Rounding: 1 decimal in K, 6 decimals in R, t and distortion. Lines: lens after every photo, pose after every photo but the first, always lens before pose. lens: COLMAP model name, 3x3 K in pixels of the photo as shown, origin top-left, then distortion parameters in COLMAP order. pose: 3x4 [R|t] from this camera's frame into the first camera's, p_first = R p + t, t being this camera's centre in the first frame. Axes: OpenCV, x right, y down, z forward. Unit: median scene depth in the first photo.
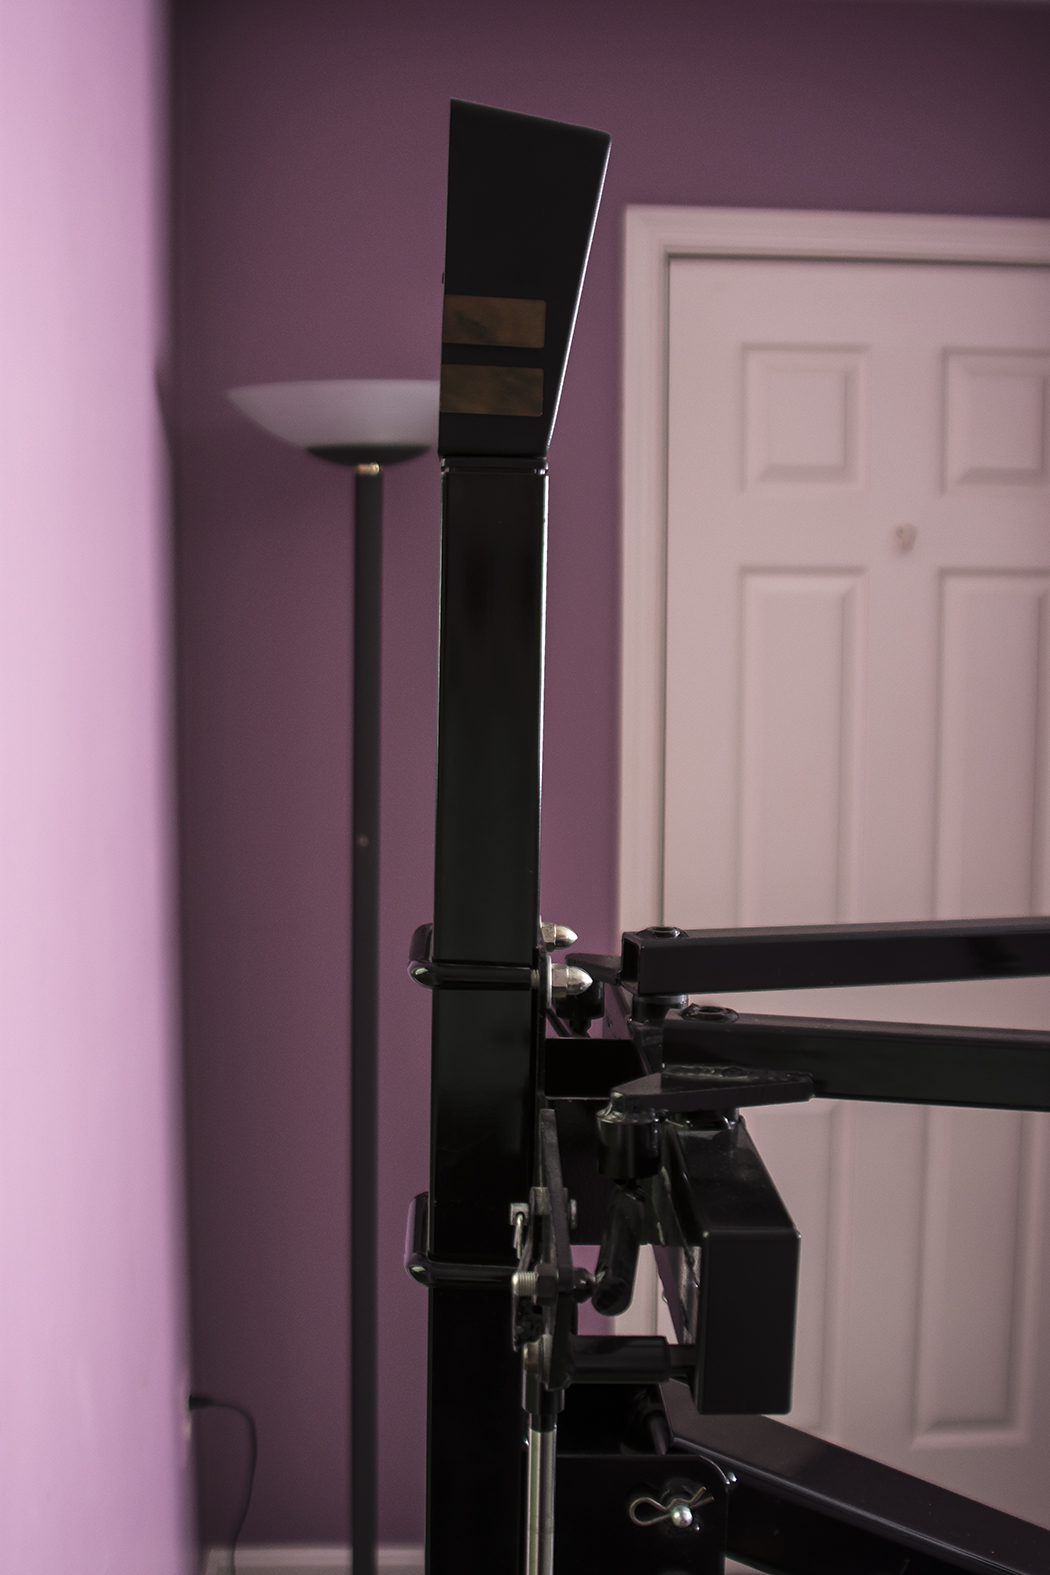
lens RADIAL K [[1940.4, 0, 533.7], [0, 1940.4, 789.8], [0, 0, 1]] dist [-0.139849, 0.000000]
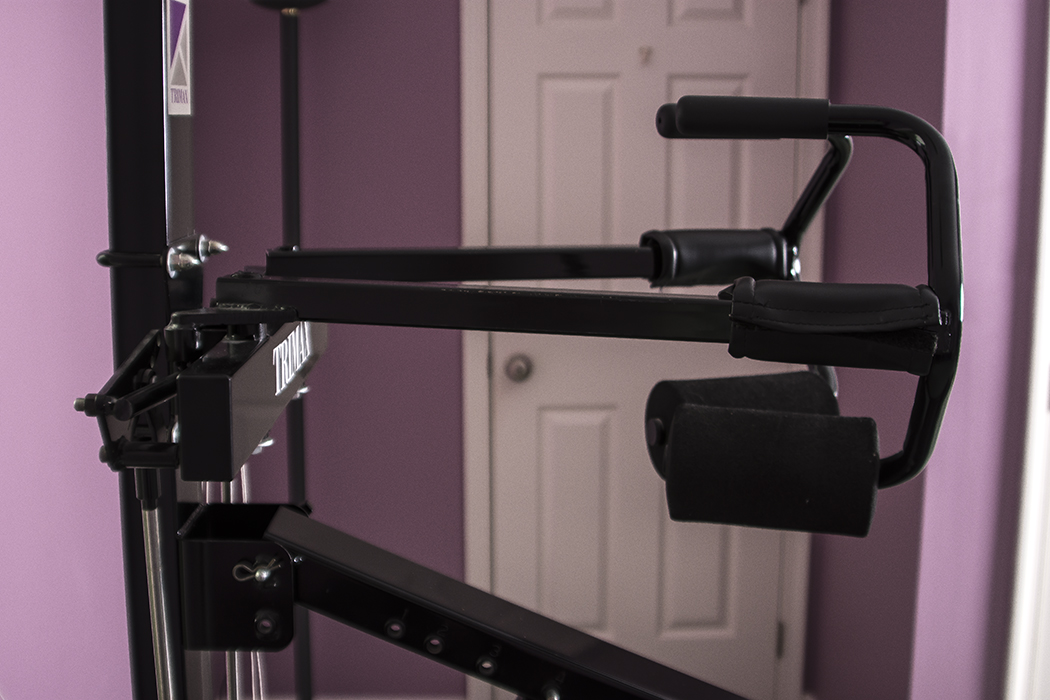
lens RADIAL K [[1293.6, 0, 523.4], [0, 1293.6, 346.5], [0, 0, 1]] dist [-0.139849, 0.000000]
pose [[0.999954, -0.004842, -0.008258, 0.102082], [0.005423, 0.997399, 0.071869, 0.028806], [0.007889, -0.071910, 0.997380, -0.045395]]
